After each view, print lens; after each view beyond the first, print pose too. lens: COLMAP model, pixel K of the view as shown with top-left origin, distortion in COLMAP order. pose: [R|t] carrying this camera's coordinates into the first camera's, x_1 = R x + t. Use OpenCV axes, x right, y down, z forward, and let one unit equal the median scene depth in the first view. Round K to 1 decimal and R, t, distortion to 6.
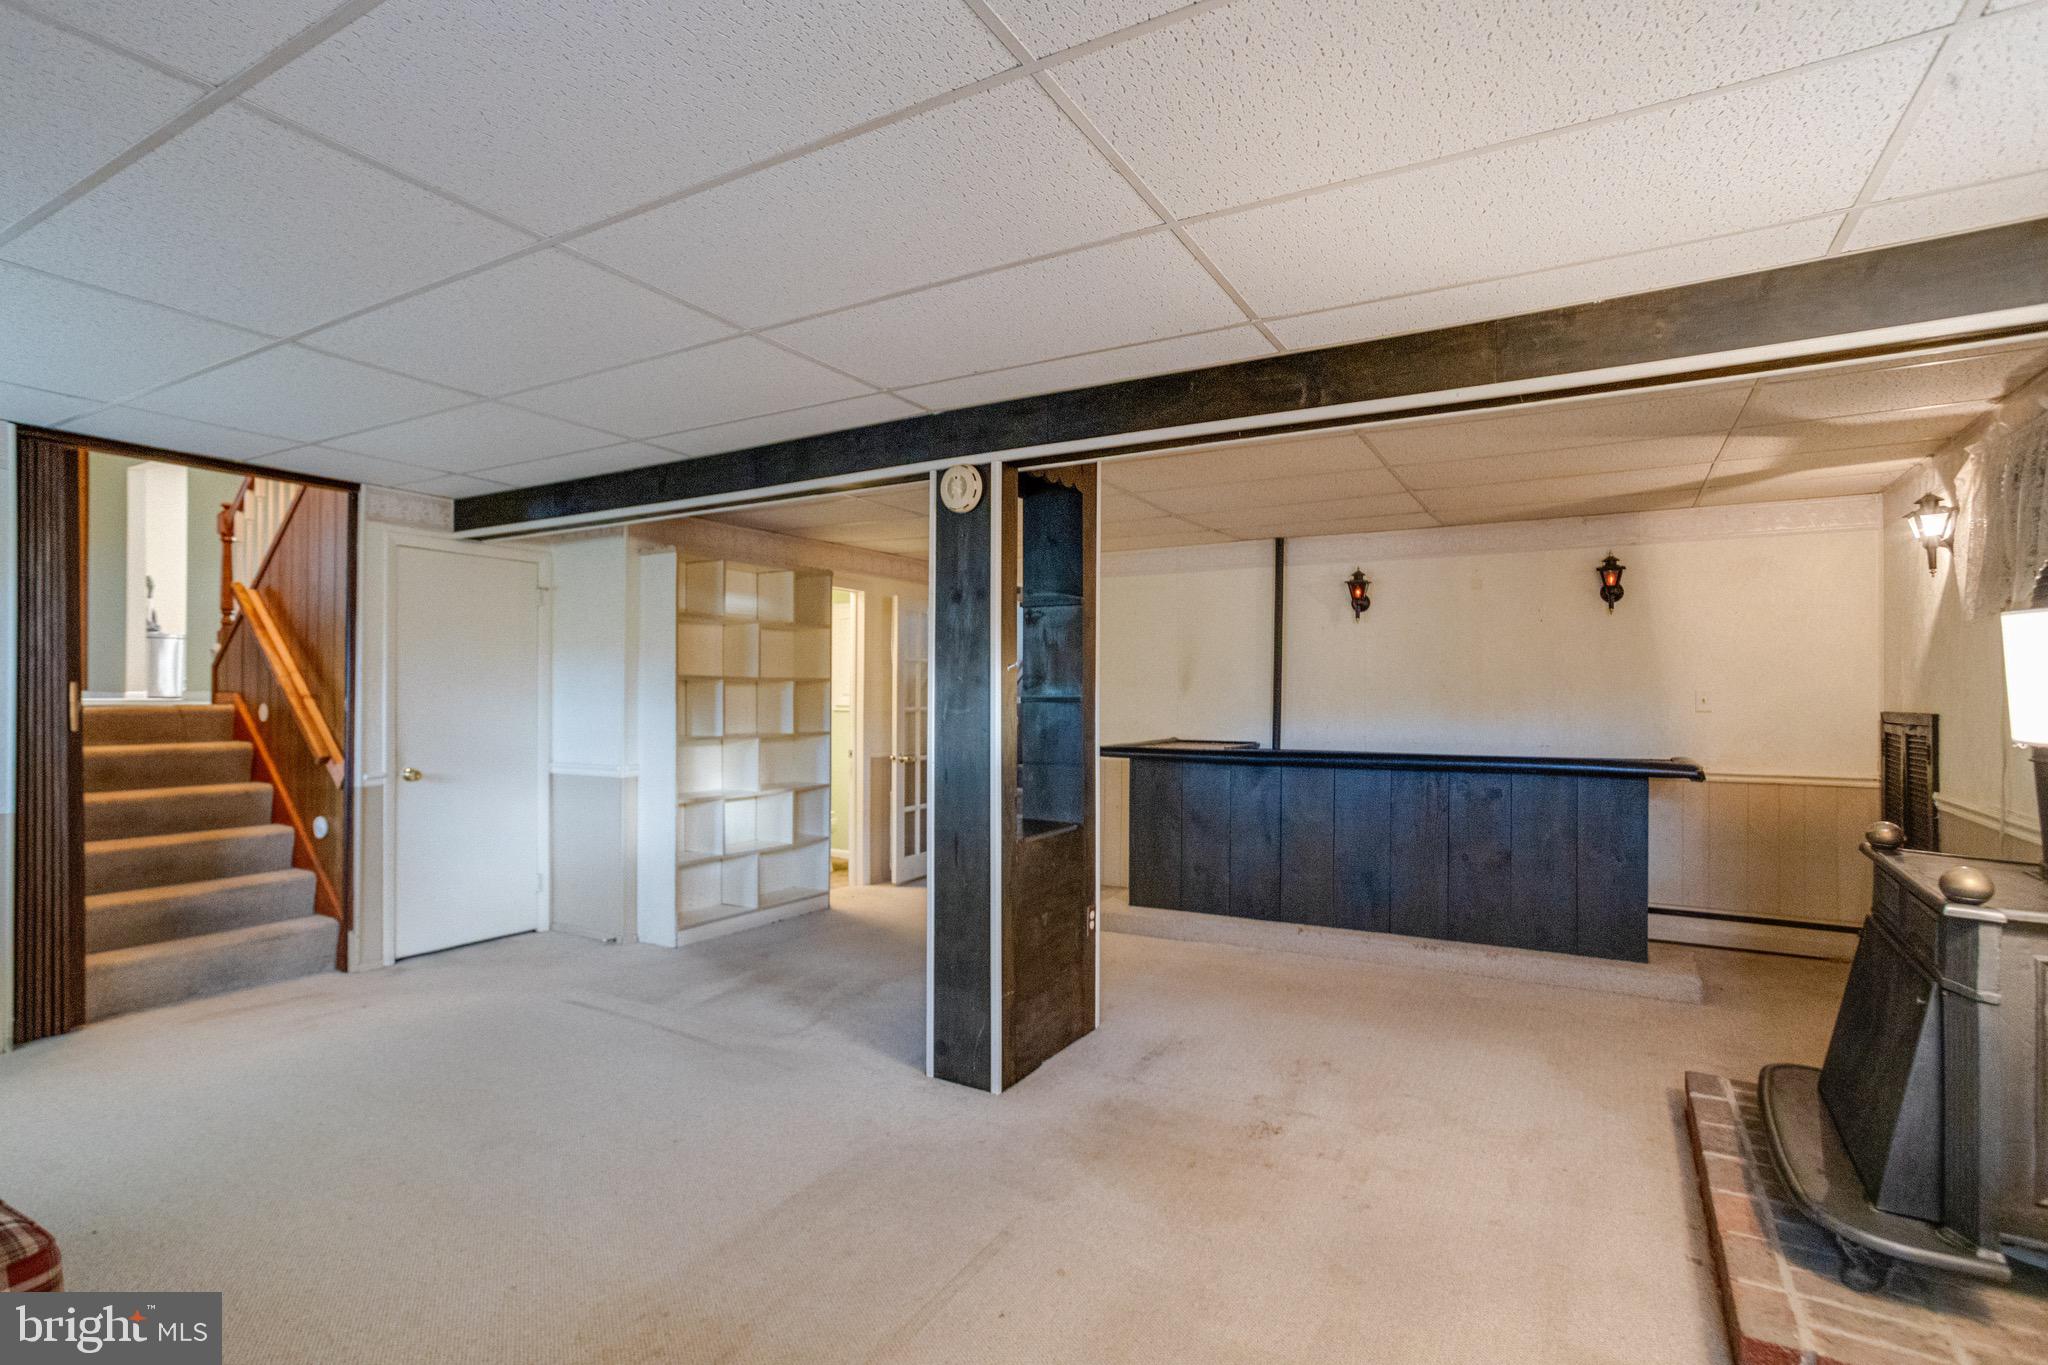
lens RADIAL K [[1014.9, 0, 995.2], [0, 1014.9, 681.1], [0, 0, 1]] dist [-0.063276, 0.037477]
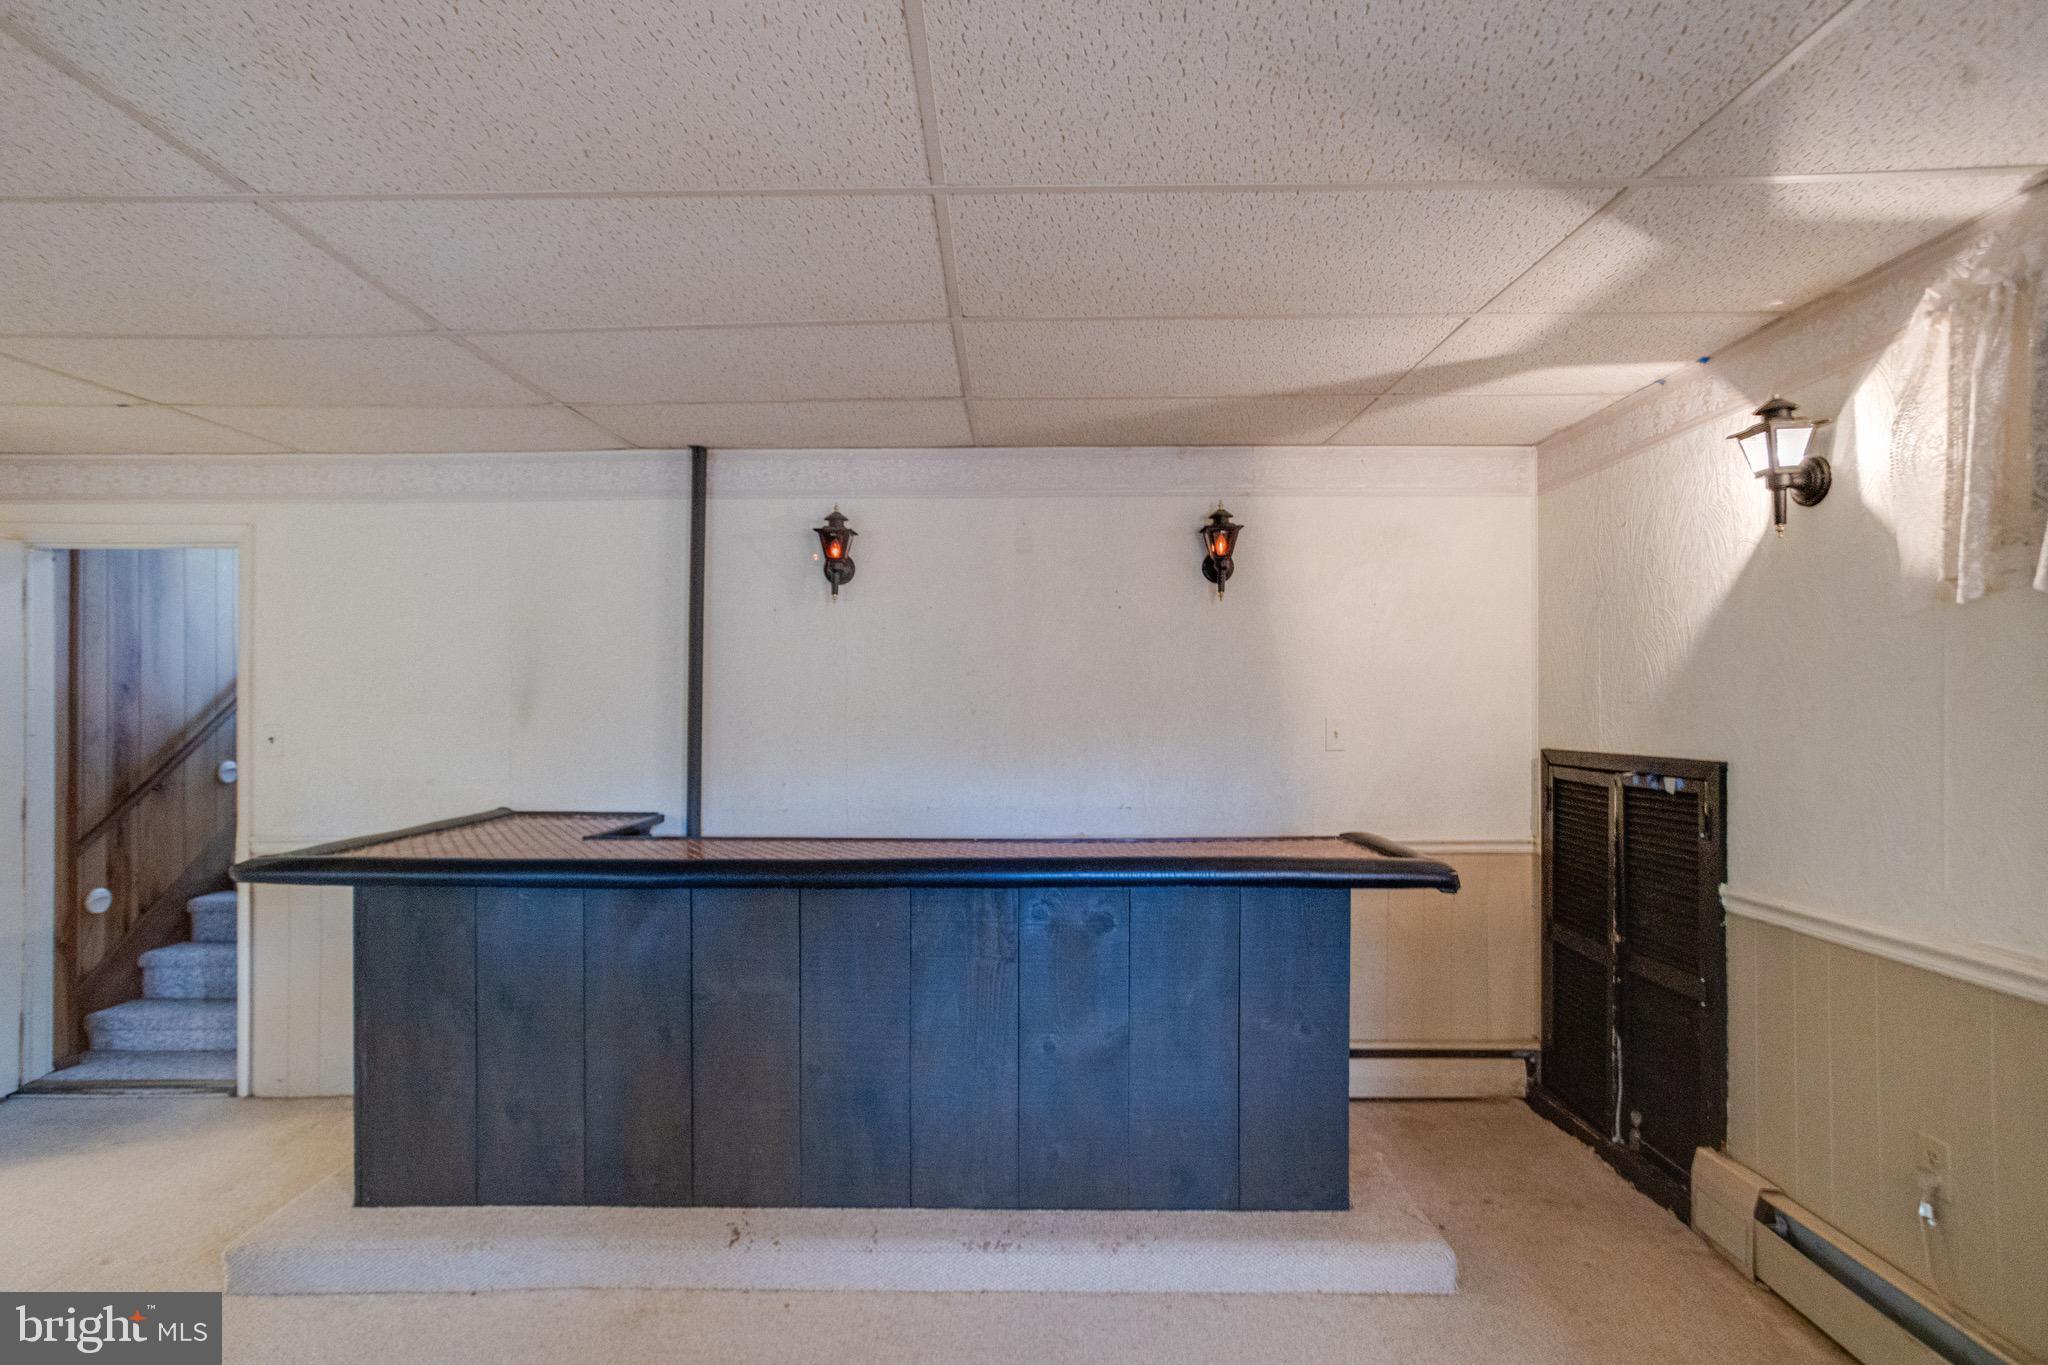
lens RADIAL K [[1229.9, 0, 1019.4], [0, 1229.9, 704.4], [0, 0, 1]] dist [-0.000128, 0.000437]
pose [[0.869257, 0.000629, 0.494360, 0.118505], [-0.002877, 0.999989, 0.003786, -0.003386], [-0.494352, -0.004713, 0.869249, 0.381722]]
